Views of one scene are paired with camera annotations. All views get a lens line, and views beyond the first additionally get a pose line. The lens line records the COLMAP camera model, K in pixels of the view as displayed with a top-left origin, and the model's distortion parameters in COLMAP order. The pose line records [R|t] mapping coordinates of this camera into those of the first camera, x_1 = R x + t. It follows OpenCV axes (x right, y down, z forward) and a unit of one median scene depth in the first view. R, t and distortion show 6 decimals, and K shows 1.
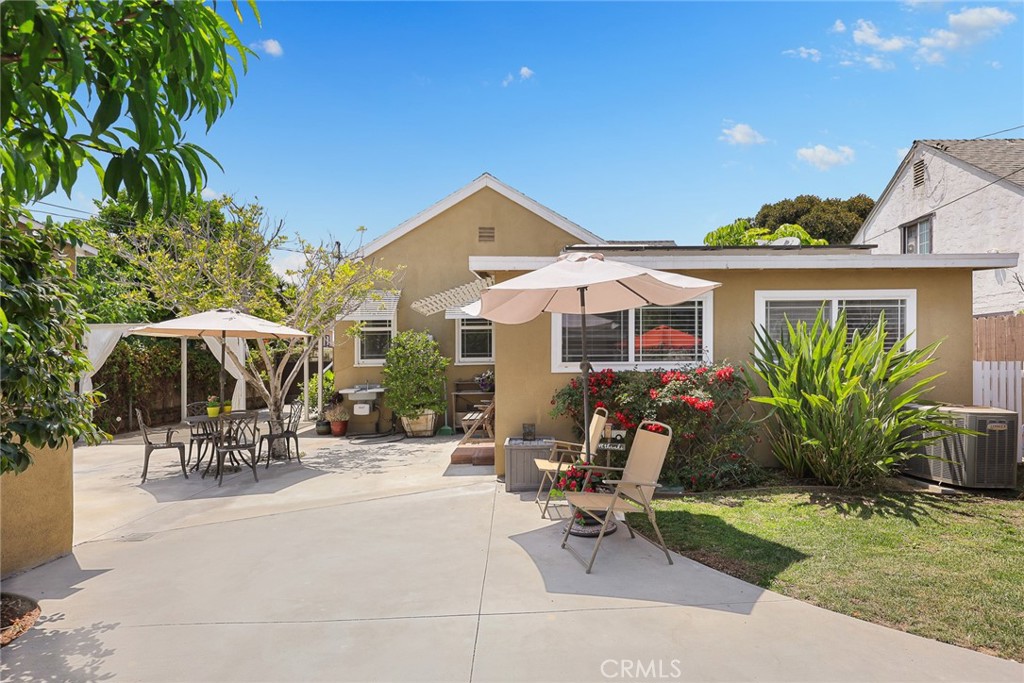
lens RADIAL K [[531.8, 0, 515.1], [0, 531.8, 346.9], [0, 0, 1]] dist [0.008240, -0.001324]
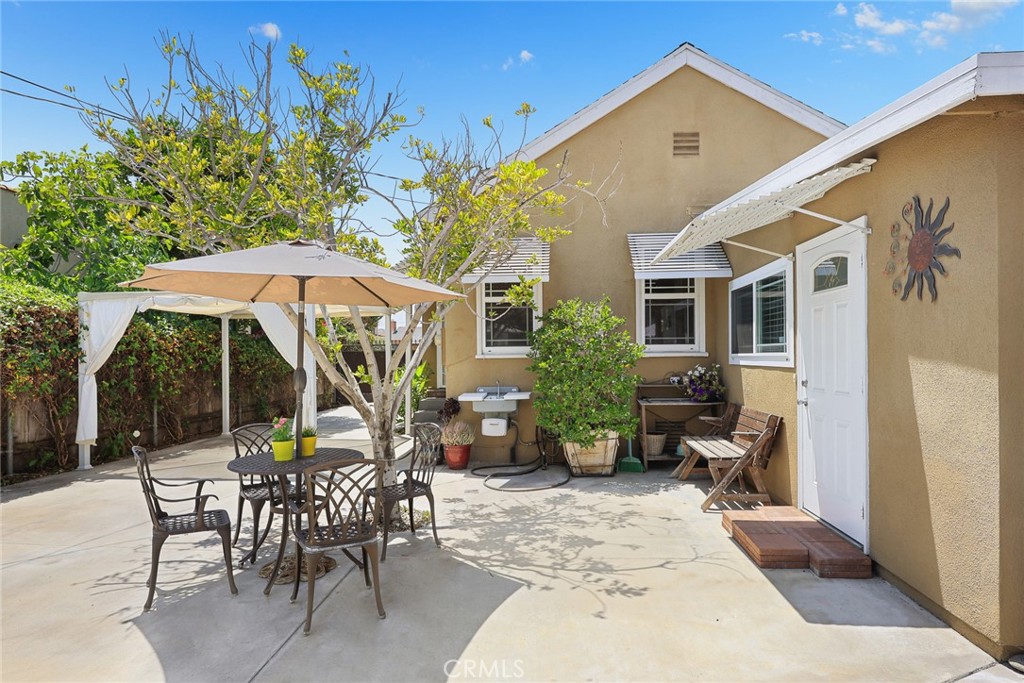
lens RADIAL K [[603.1, 0, 511.3], [0, 603.1, 344.5], [0, 0, 1]] dist [0.007302, -0.003757]
pose [[0.993741, 0.001578, -0.111699, -0.182878], [0.000173, 0.999877, 0.015661, 0.009312], [0.111710, -0.015582, 0.993619, 0.291625]]
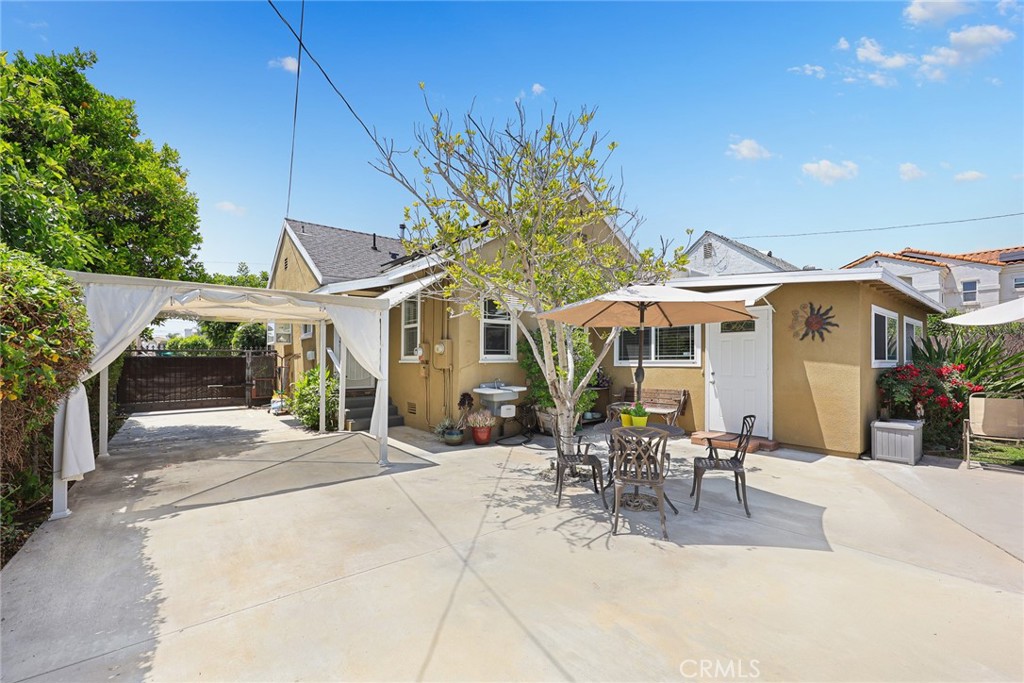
lens RADIAL K [[427.3, 0, 539.6], [0, 427.3, 340.1], [0, 0, 1]] dist [-0.001839, -0.000378]
pose [[0.769882, 0.038240, 0.637039, -0.683452], [-0.023558, 0.999226, -0.031511, 0.019414], [-0.637751, 0.009252, 0.770187, 0.399414]]
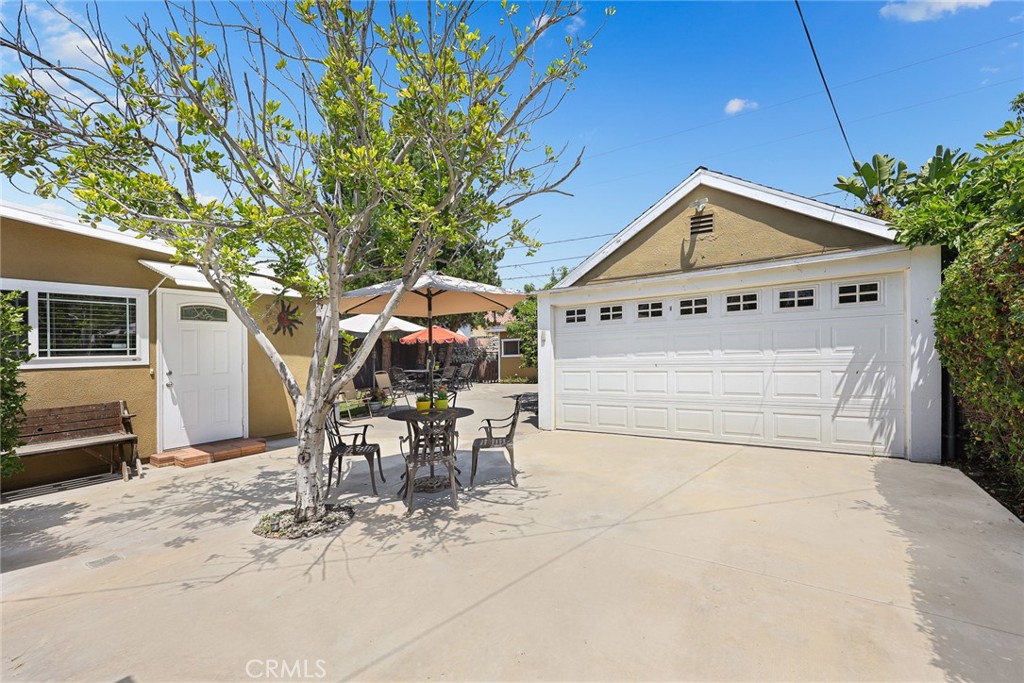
lens RADIAL K [[427.3, 0, 498.0], [0, 427.3, 357.1], [0, 0, 1]] dist [-0.001839, -0.000378]
pose [[-0.806040, 0.022815, 0.591420, -0.652191], [0.016735, 0.999736, -0.015759, 0.040616], [-0.591624, -0.002805, -0.806209, 0.940652]]
